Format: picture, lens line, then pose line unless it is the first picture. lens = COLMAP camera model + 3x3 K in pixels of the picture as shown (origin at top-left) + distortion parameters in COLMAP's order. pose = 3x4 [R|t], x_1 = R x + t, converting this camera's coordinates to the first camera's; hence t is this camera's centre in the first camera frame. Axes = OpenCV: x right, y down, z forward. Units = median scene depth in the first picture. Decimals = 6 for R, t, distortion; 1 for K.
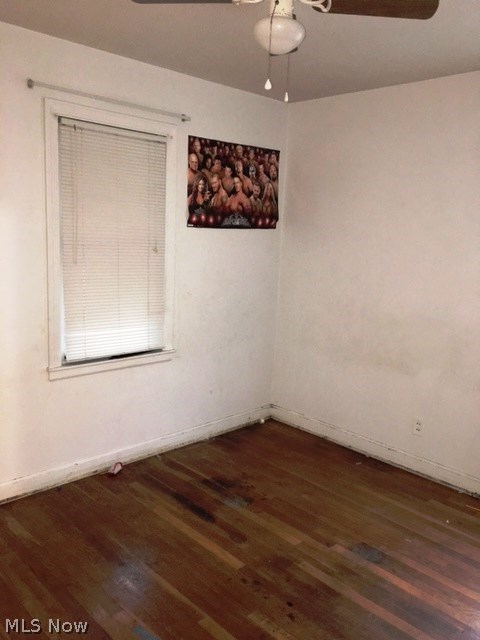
lens RADIAL K [[542.9, 0, 239.6], [0, 542.9, 320.9], [0, 0, 1]] dist [0.062793, -0.070683]
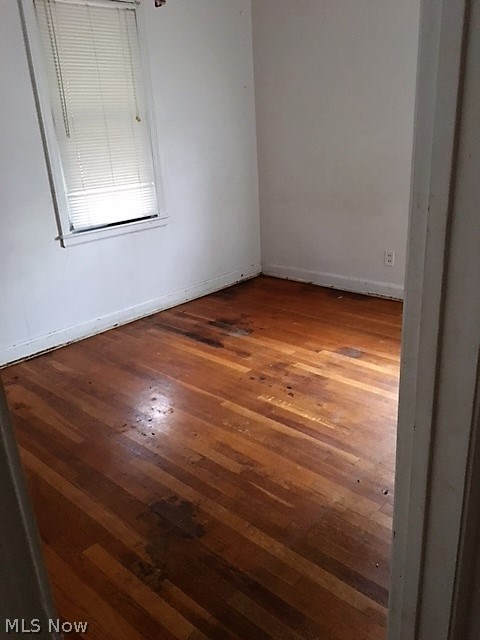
lens RADIAL K [[542.9, 0, 241.4], [0, 542.9, 319.3], [0, 0, 1]] dist [0.062793, -0.070683]
pose [[0.993617, -0.111689, 0.015863, -0.017861], [0.106581, 0.975503, 0.192443, 0.082165], [-0.036968, -0.189524, 0.981180, -0.170911]]
